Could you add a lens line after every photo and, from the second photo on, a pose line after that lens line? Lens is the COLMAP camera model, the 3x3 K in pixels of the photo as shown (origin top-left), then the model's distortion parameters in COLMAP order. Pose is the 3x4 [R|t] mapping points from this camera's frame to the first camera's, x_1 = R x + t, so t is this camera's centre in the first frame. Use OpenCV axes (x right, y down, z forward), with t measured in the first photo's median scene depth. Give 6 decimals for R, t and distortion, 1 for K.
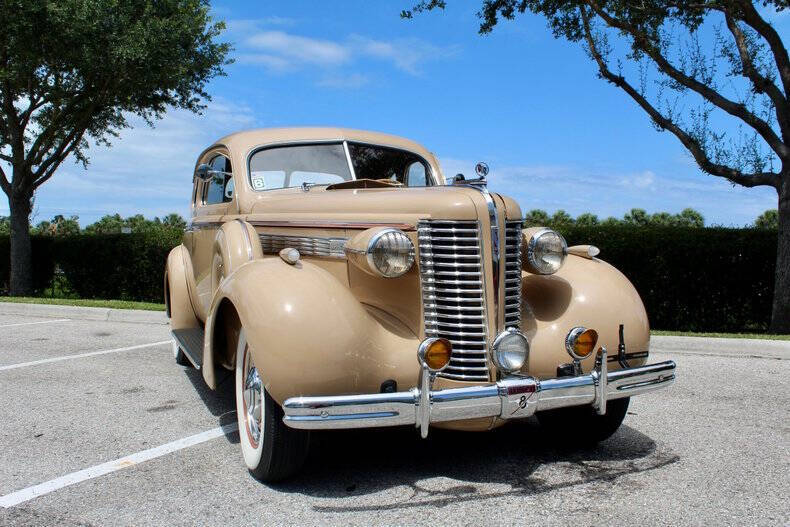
lens RADIAL K [[752.8, 0, 395.0], [0, 752.8, 263.5], [0, 0, 1]] dist [-0.141939, 0.133385]
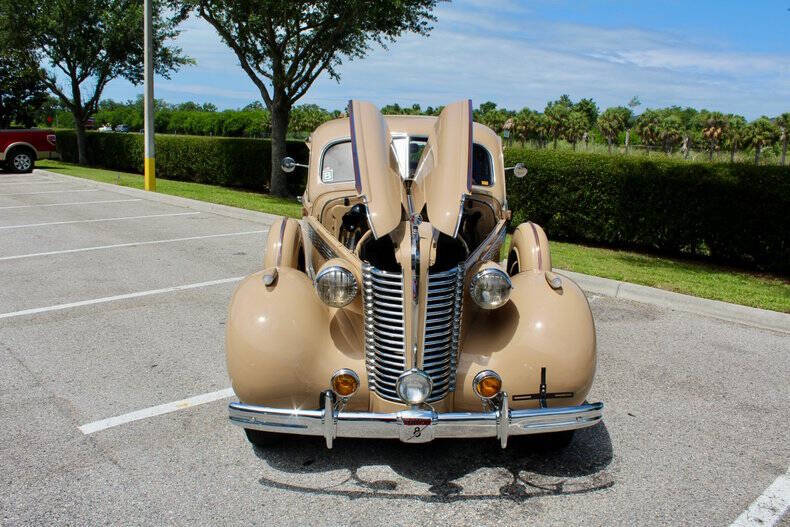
lens RADIAL K [[665.6, 0, 395.0], [0, 665.6, 263.5], [0, 0, 1]] dist [-0.168590, 0.152447]
pose [[0.934135, 0.091900, -0.344887, 0.130067], [-0.031940, 0.983931, 0.175671, -0.070370], [0.355489, -0.153084, 0.922059, 0.021263]]
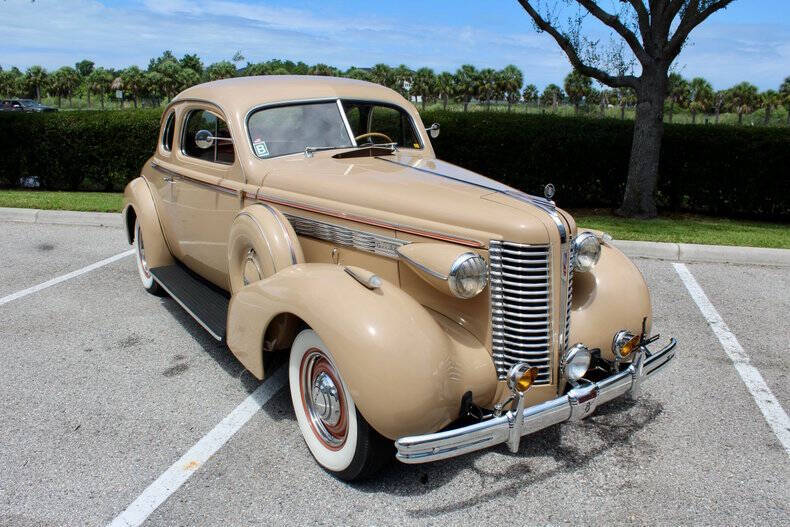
lens RADIAL K [[656.1, 0, 395.0], [0, 656.1, 263.5], [0, 0, 1]] dist [-0.172034, 0.147228]
pose [[0.976604, -0.046948, 0.209858, -0.087042], [-0.003394, 0.972390, 0.233335, -0.071501], [-0.215019, -0.228588, 0.949481, 0.049242]]
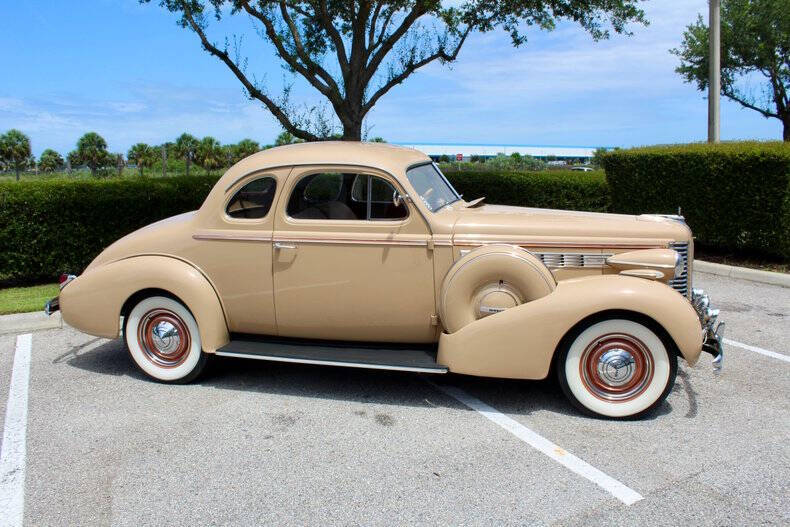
lens RADIAL K [[654.2, 0, 395.0], [0, 654.2, 263.5], [0, 0, 1]] dist [-0.175611, 0.157341]
pose [[0.572098, -0.143894, 0.807464, -0.458862], [0.030458, 0.987538, 0.154405, -0.077435], [-0.819620, -0.063741, 0.569351, 0.205505]]
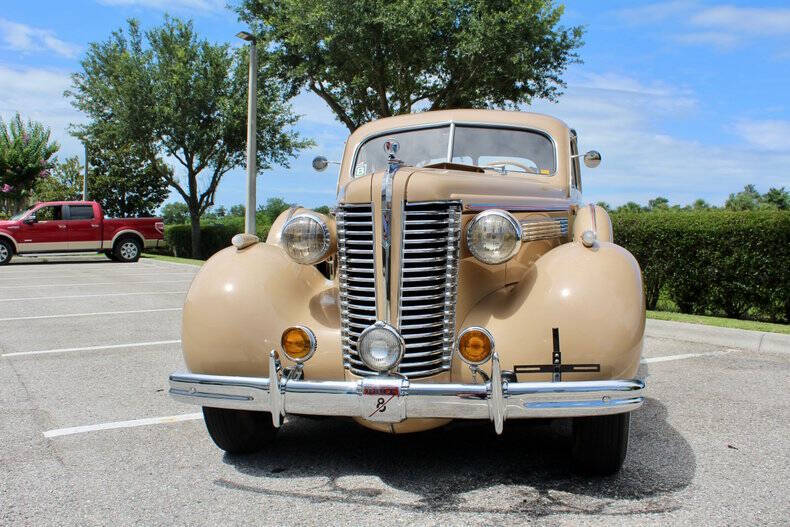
lens RADIAL K [[752.8, 0, 395.0], [0, 752.8, 263.5], [0, 0, 1]] dist [-0.141939, 0.133385]
pose [[0.842143, 0.019600, -0.538898, 0.184525], [-0.011059, 0.999757, 0.019079, -0.000417], [0.539141, -0.010108, 0.842155, 0.069751]]
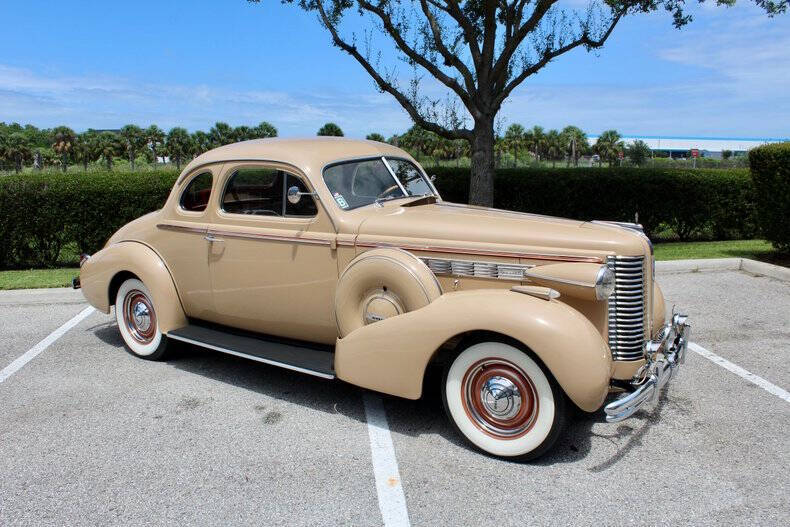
lens RADIAL K [[656.1, 0, 395.0], [0, 656.1, 263.5], [0, 0, 1]] dist [-0.172034, 0.147228]
pose [[0.825623, -0.109806, 0.553434, -0.293232], [0.026844, 0.987413, 0.155866, -0.073785], [-0.563583, -0.113830, 0.818179, 0.069853]]
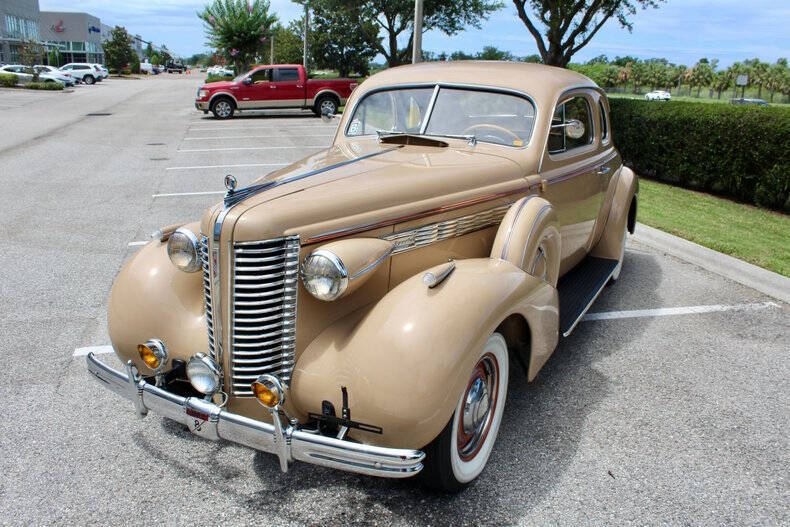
lens RADIAL K [[654.2, 0, 395.0], [0, 654.2, 263.5], [0, 0, 1]] dist [-0.175611, 0.157341]
pose [[0.644959, 0.222837, -0.731007, 0.259521], [-0.033788, 0.963923, 0.264028, -0.074629], [0.763470, -0.145587, 0.629220, 0.190434]]
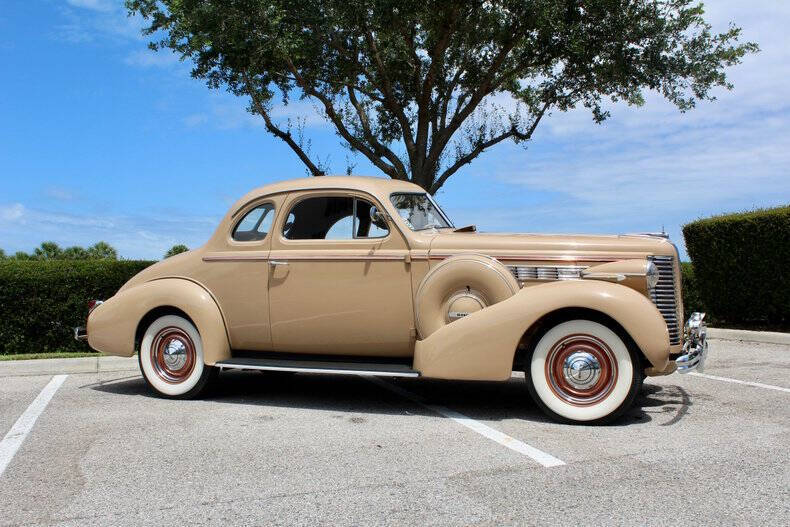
lens RADIAL K [[752.8, 0, 395.0], [0, 752.8, 263.5], [0, 0, 1]] dist [-0.141939, 0.133385]
pose [[0.698078, -0.001590, 0.716020, -0.482474], [0.034884, 0.998886, -0.031791, -0.001917], [-0.715172, 0.047170, 0.697355, 0.067969]]
